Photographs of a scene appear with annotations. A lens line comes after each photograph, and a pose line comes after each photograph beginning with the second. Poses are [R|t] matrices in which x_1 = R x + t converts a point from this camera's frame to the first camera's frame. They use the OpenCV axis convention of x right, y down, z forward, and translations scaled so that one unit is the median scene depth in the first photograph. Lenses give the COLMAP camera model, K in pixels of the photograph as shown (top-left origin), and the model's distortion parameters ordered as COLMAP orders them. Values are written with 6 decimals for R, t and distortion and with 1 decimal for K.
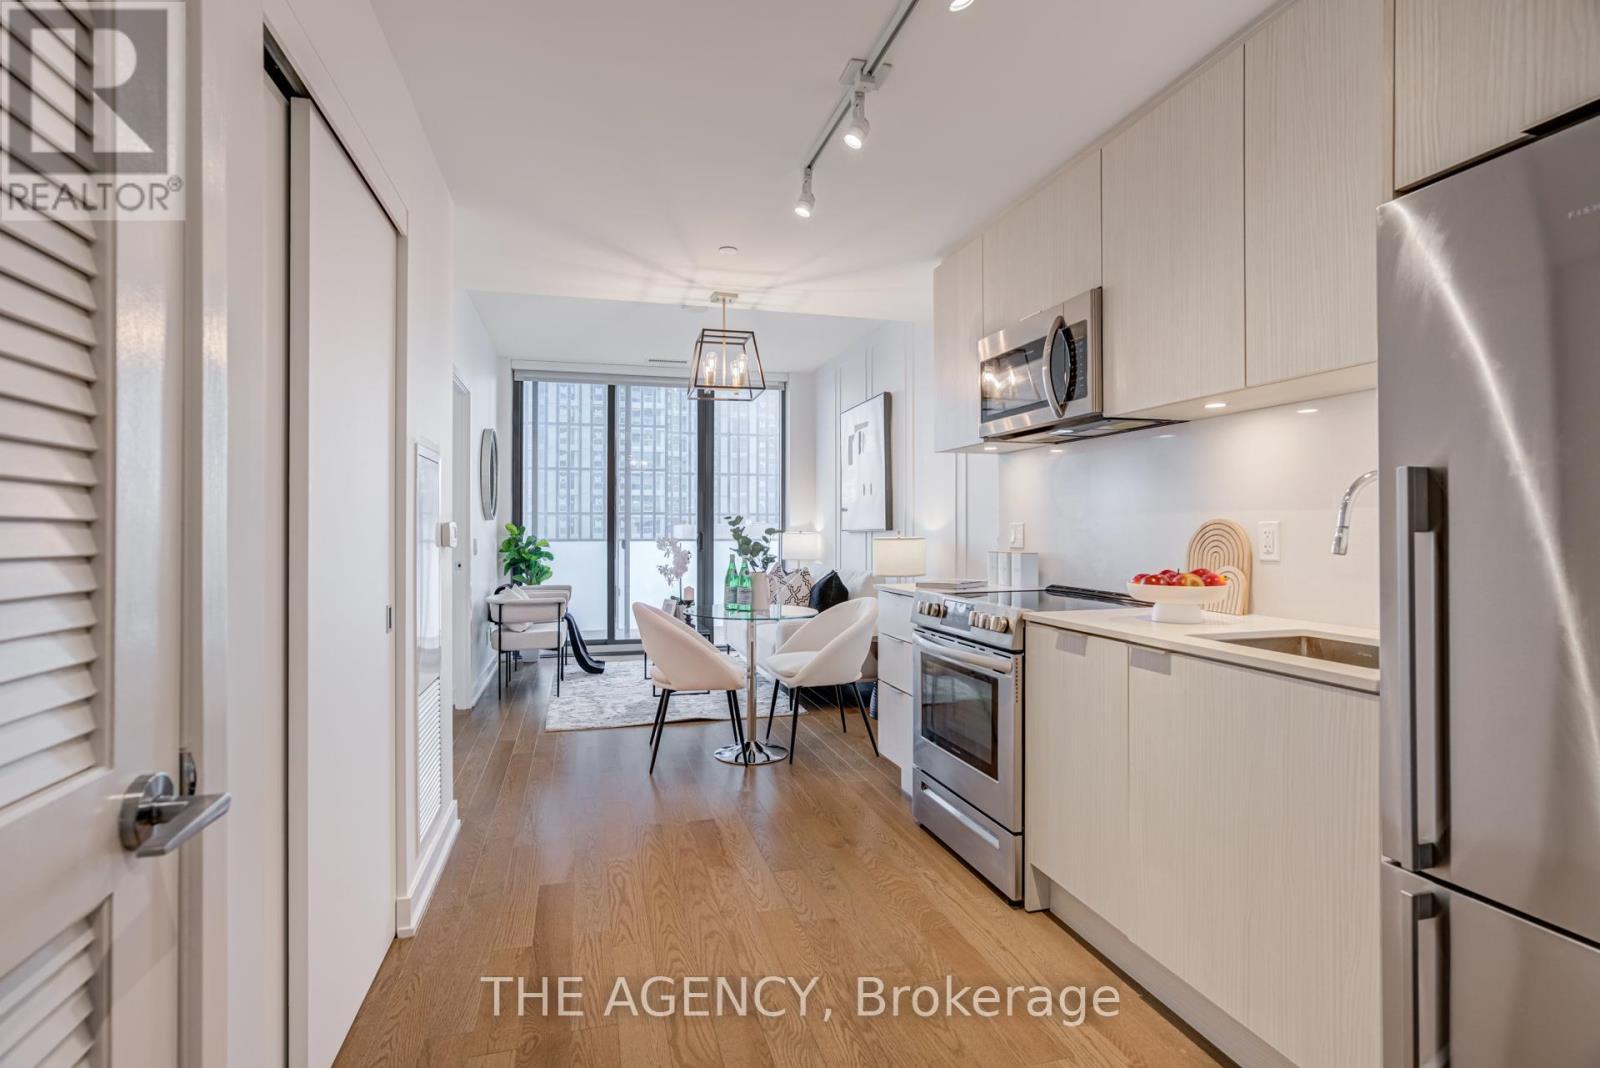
lens RADIAL K [[772.9, 0, 800.0], [0, 772.9, 534.0], [0, 0, 1]] dist [-0.058509, -0.000007]
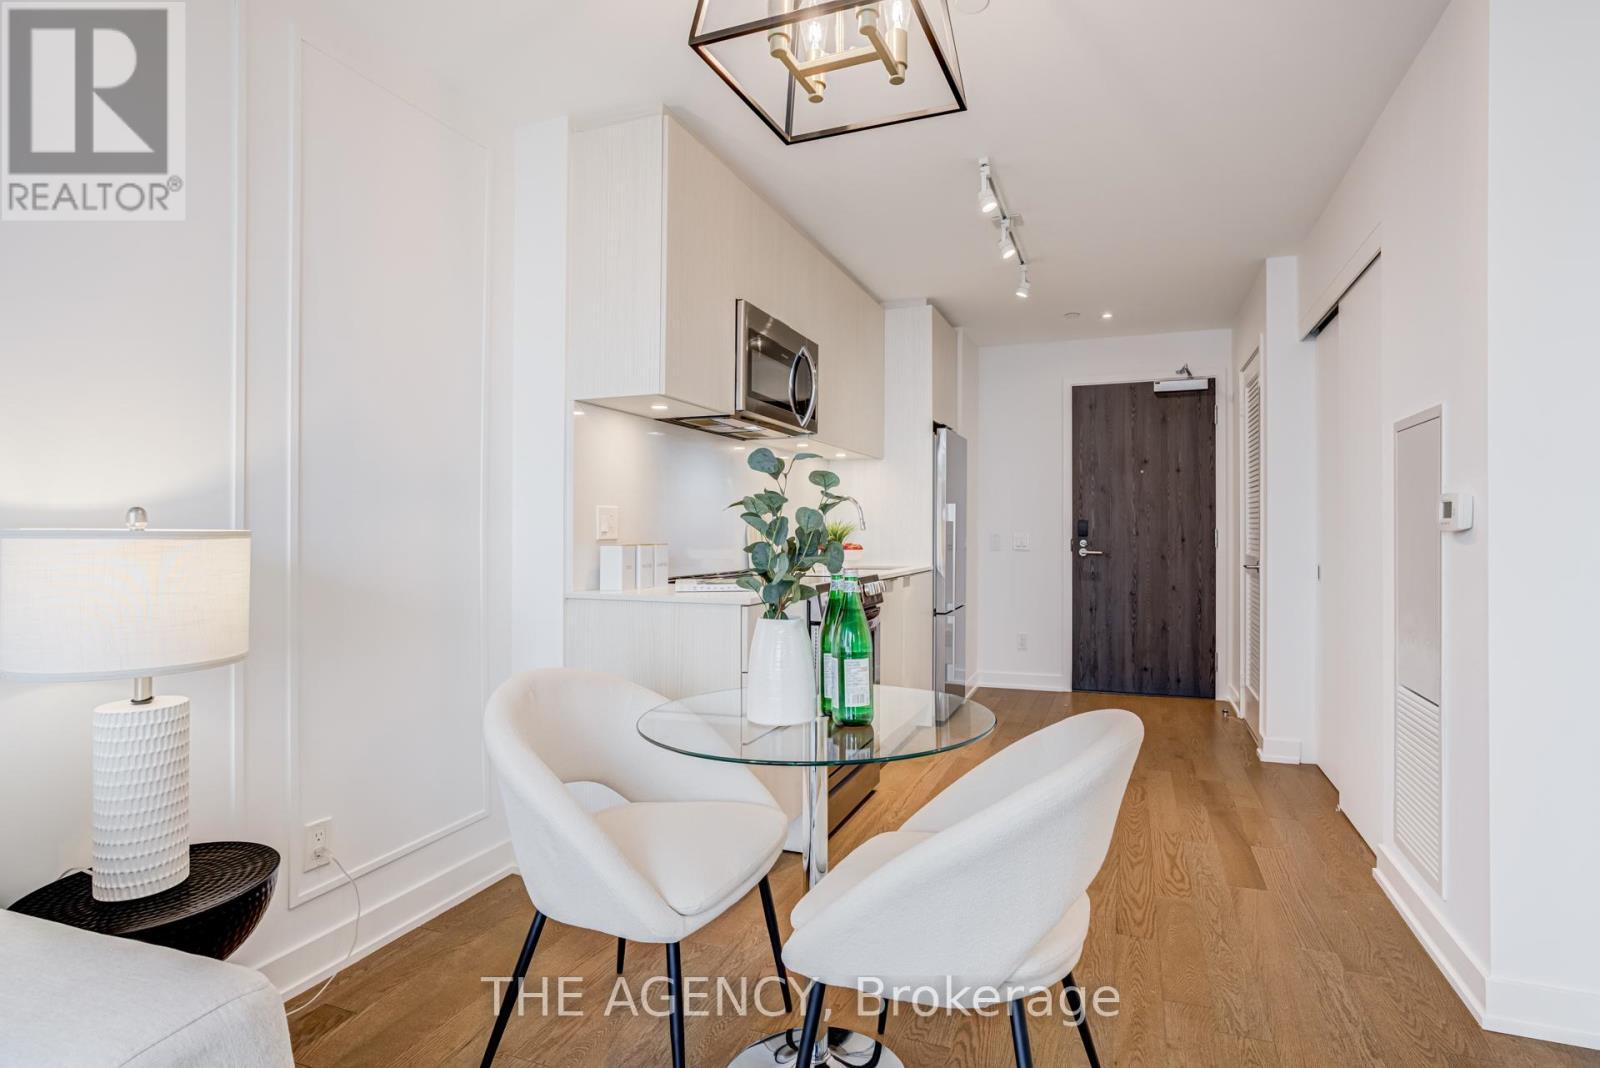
lens RADIAL K [[808.1, 0, 839.0], [0, 808.1, 526.2], [0, 0, 1]] dist [0.000570, -0.000219]
pose [[-0.816911, 0.004166, 0.576749, -0.315815], [0.004163, 0.999990, -0.001327, 0.006891], [-0.576749, 0.001317, -0.816920, 1.370905]]
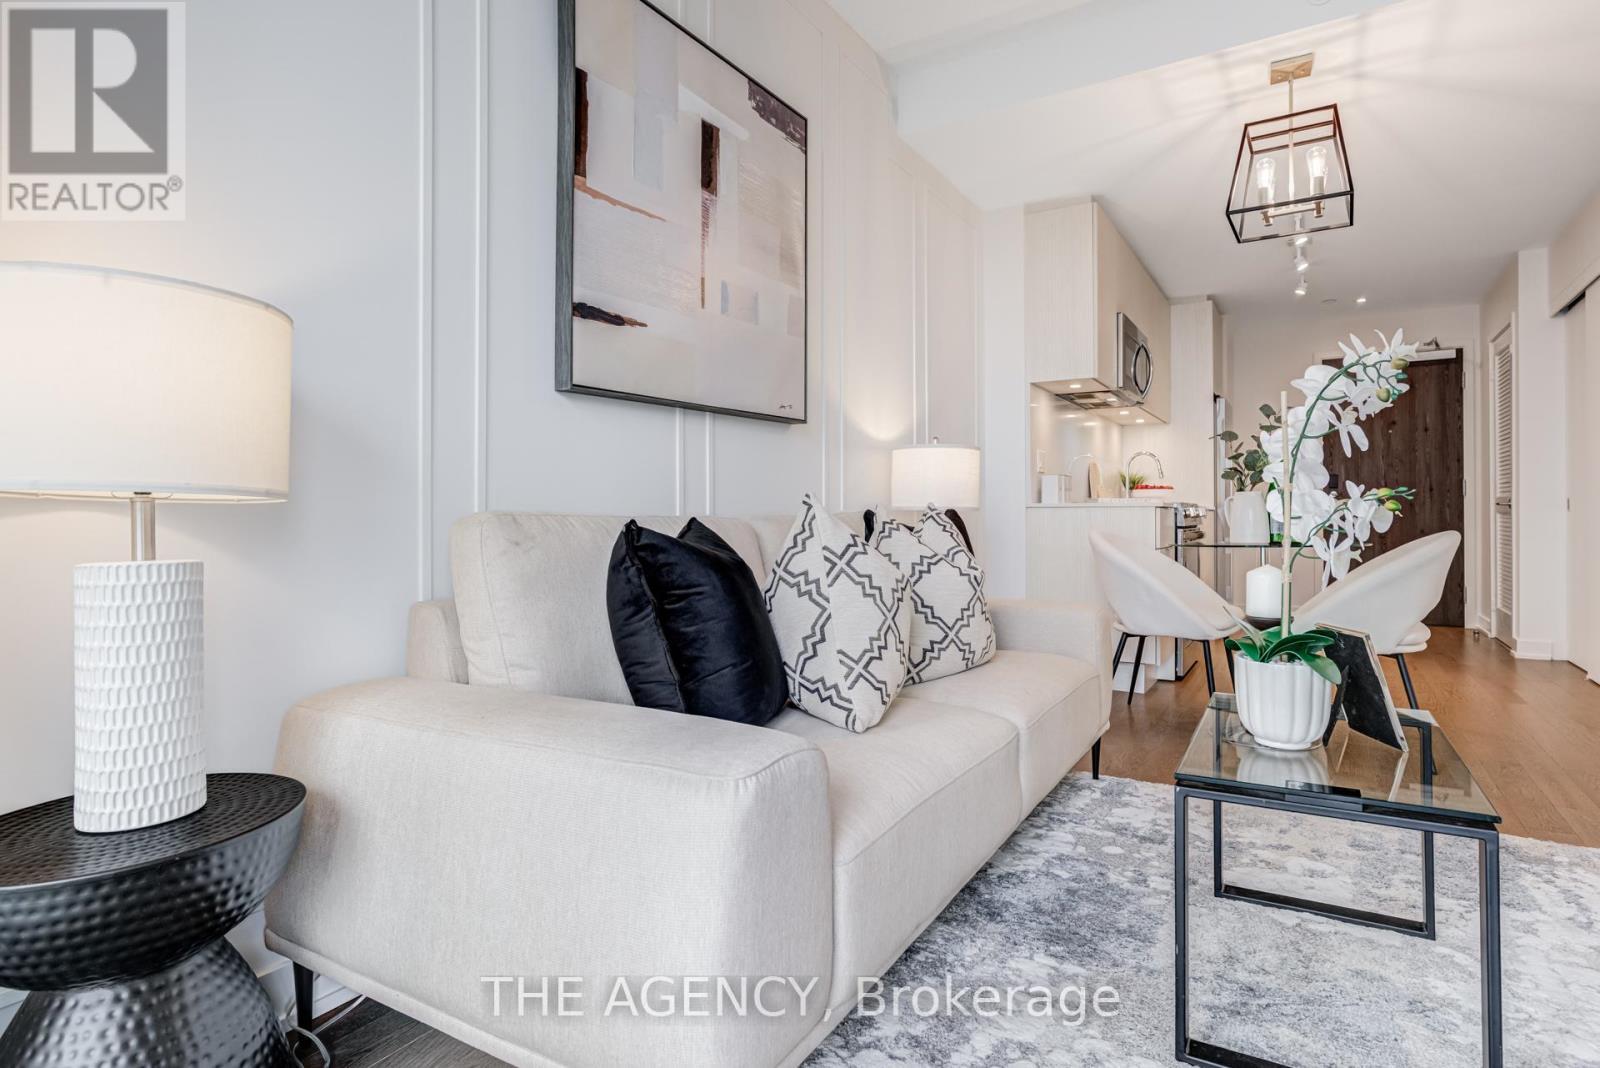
lens RADIAL K [[839.8, 0, 831.0], [0, 839.8, 508.4], [0, 0, 1]] dist [-0.004305, 0.018501]
pose [[-0.697926, 0.009351, 0.716109, -0.361688], [0.006282, 0.999956, -0.006935, 0.072363], [-0.716142, -0.000342, -0.697954, 1.909935]]
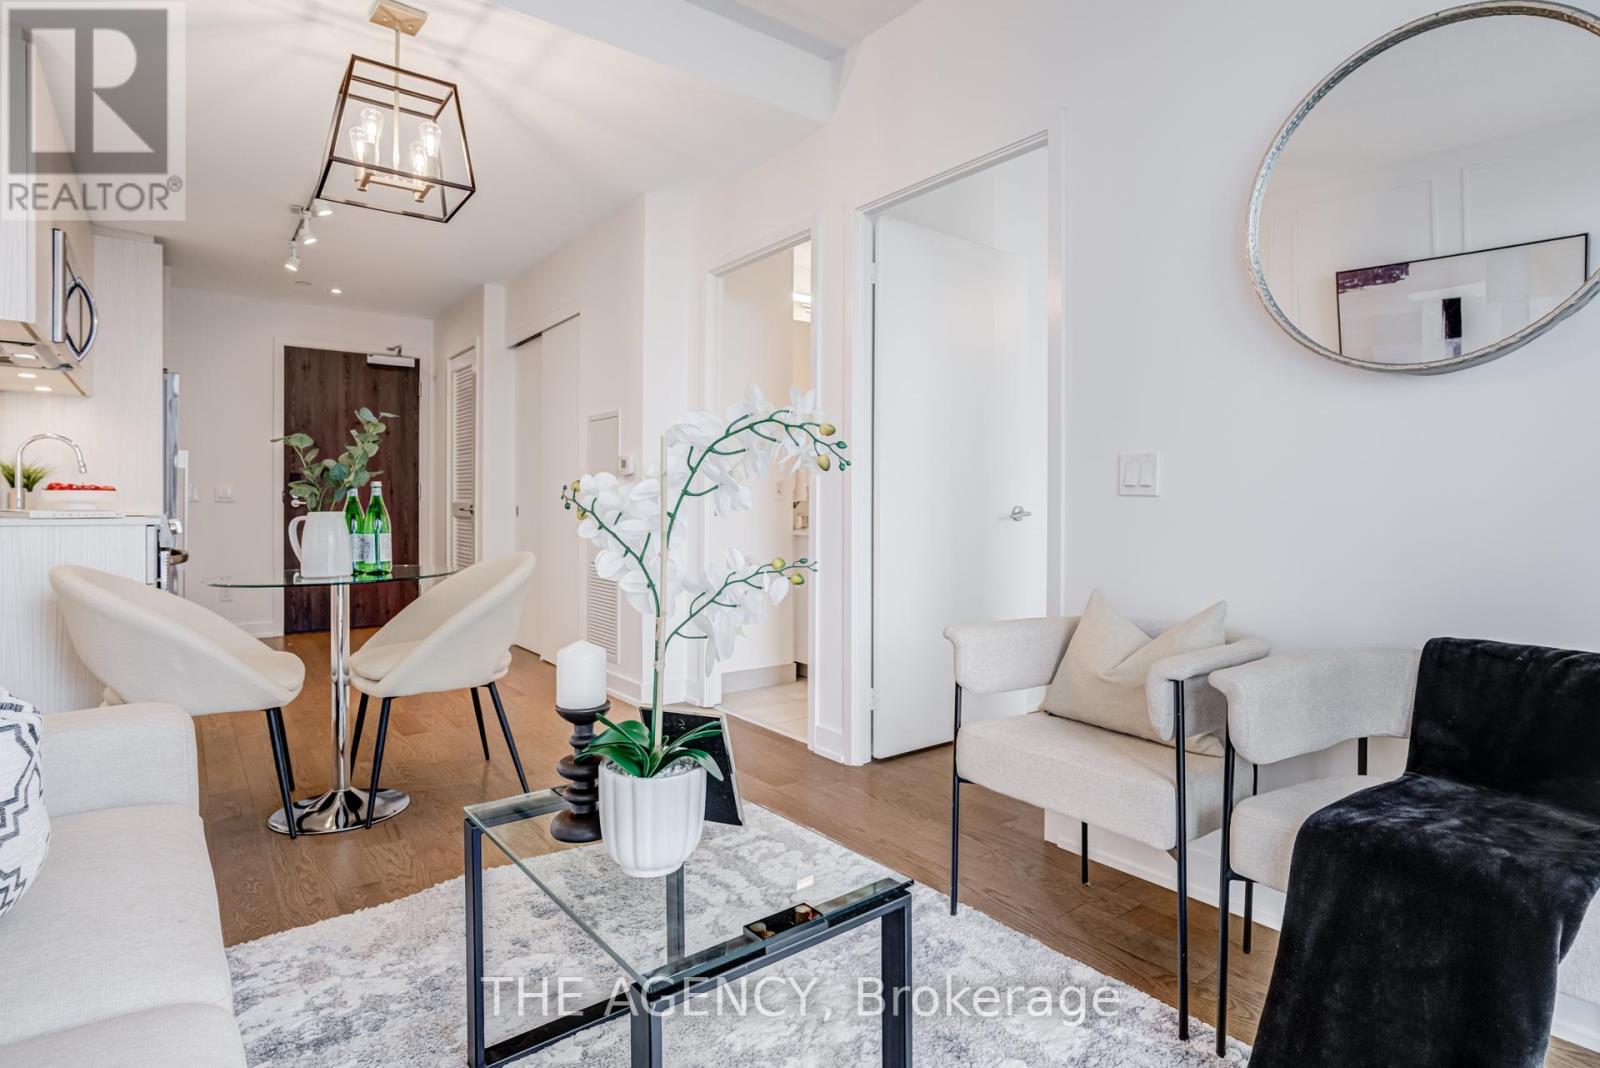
lens RADIAL K [[839.8, 0, 831.0], [0, 839.8, 508.4], [0, 0, 1]] dist [-0.004305, 0.018501]
pose [[-0.923983, 0.000852, -0.382433, -0.168607], [-0.003827, 0.999927, 0.011475, 0.040733], [0.382415, 0.012066, -0.923912, 1.807633]]
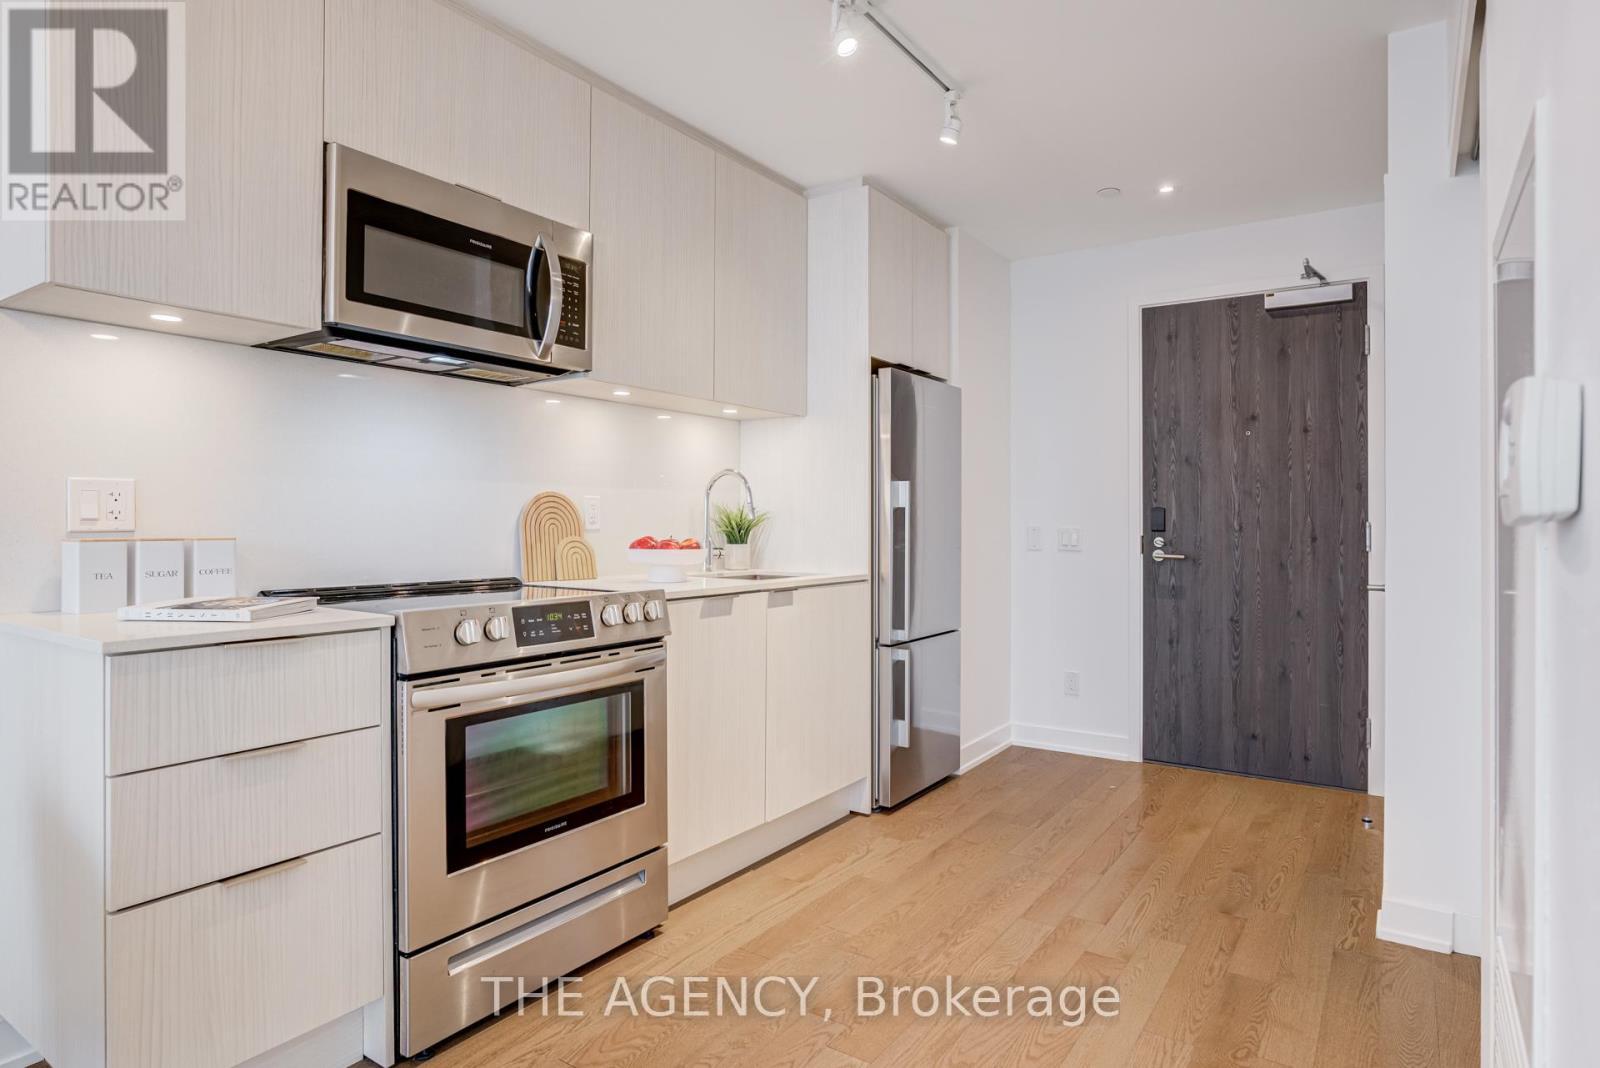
lens RADIAL K [[876.5, 0, 826.2], [0, 876.5, 514.4], [0, 0, 1]] dist [-0.021353, 0.001411]
pose [[-0.657019, 0.001337, 0.753873, -0.366427], [-0.002141, 0.999991, -0.003640, 0.008833], [-0.753871, -0.004006, -0.657010, 0.924575]]
